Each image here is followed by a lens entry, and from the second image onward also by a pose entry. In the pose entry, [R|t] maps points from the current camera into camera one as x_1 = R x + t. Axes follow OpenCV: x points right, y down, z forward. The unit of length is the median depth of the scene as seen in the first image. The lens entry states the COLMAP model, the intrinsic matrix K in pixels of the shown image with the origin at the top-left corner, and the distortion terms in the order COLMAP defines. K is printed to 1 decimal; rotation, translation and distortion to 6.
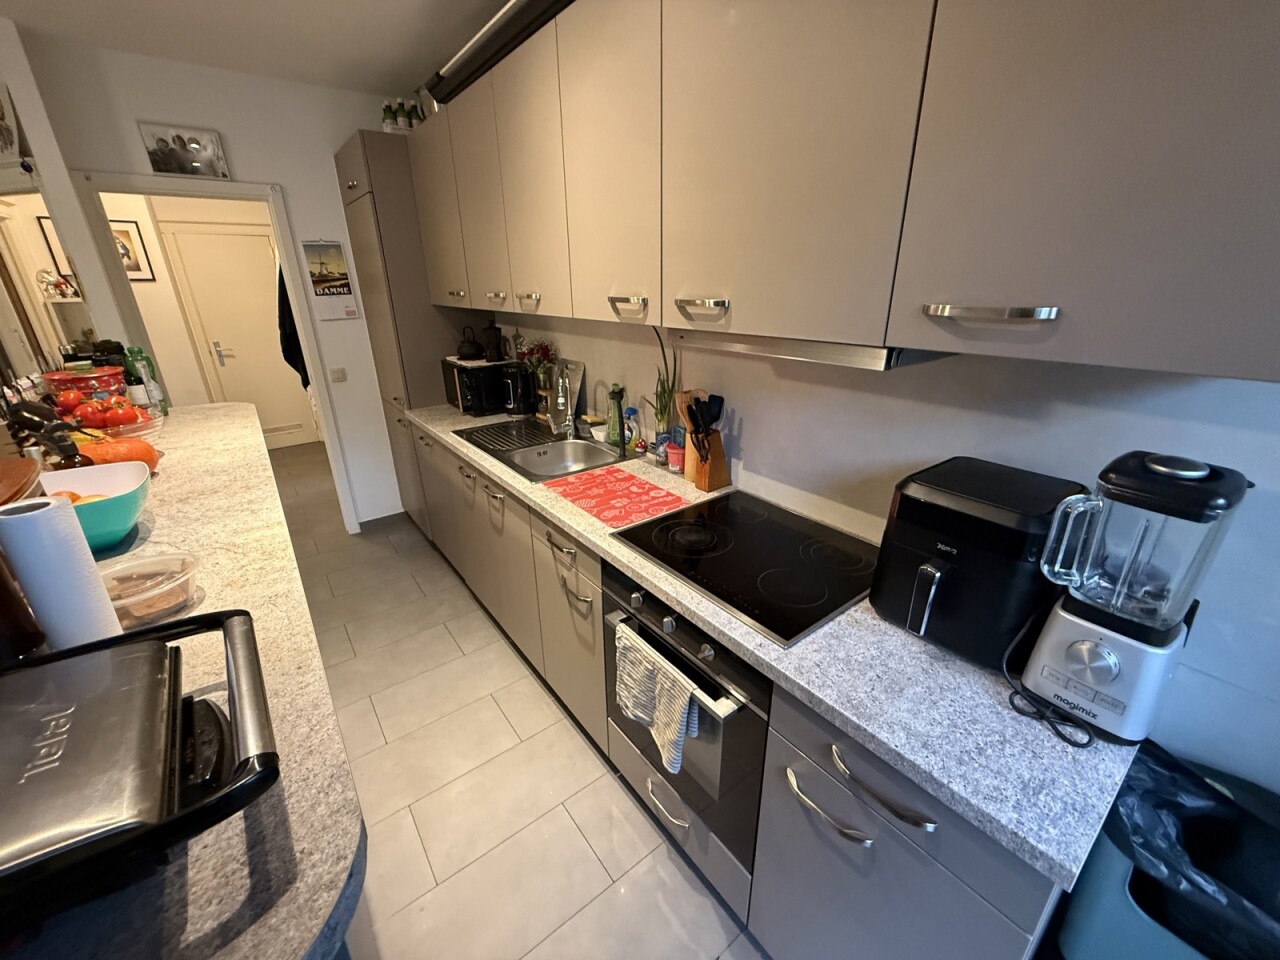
lens RADIAL K [[513.1, 0, 642.8], [0, 513.1, 478.9], [0, 0, 1]] dist [-0.000496, 0.000029]
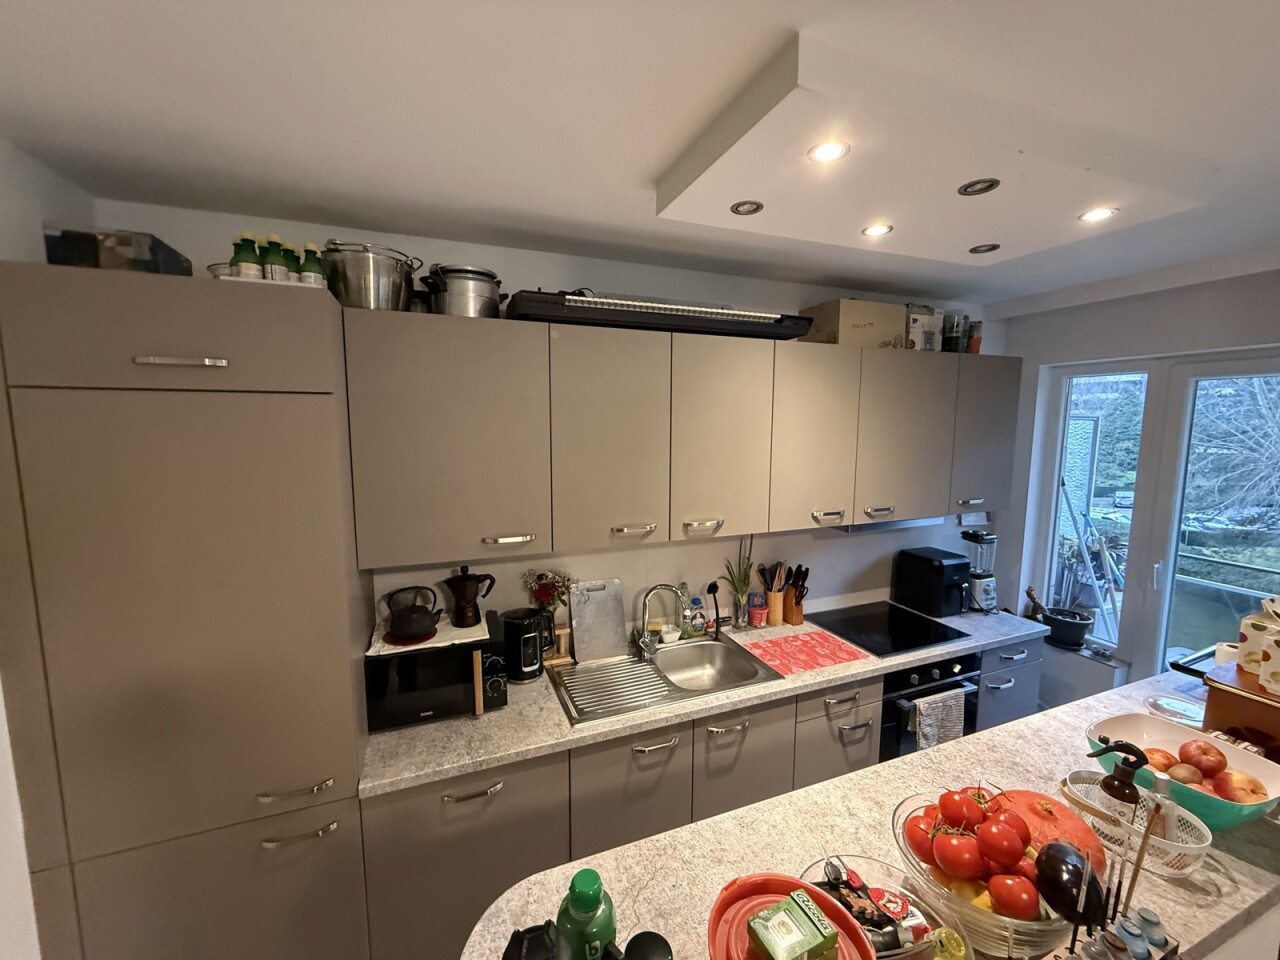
lens RADIAL K [[513.1, 0, 637.7], [0, 513.1, 481.4], [0, 0, 1]] dist [-0.000496, 0.000029]
pose [[0.284192, -0.104987, 0.953002, -0.602507], [0.342052, 0.939680, 0.001517, -0.229912], [-0.895676, 0.325545, 0.302961, 0.364429]]
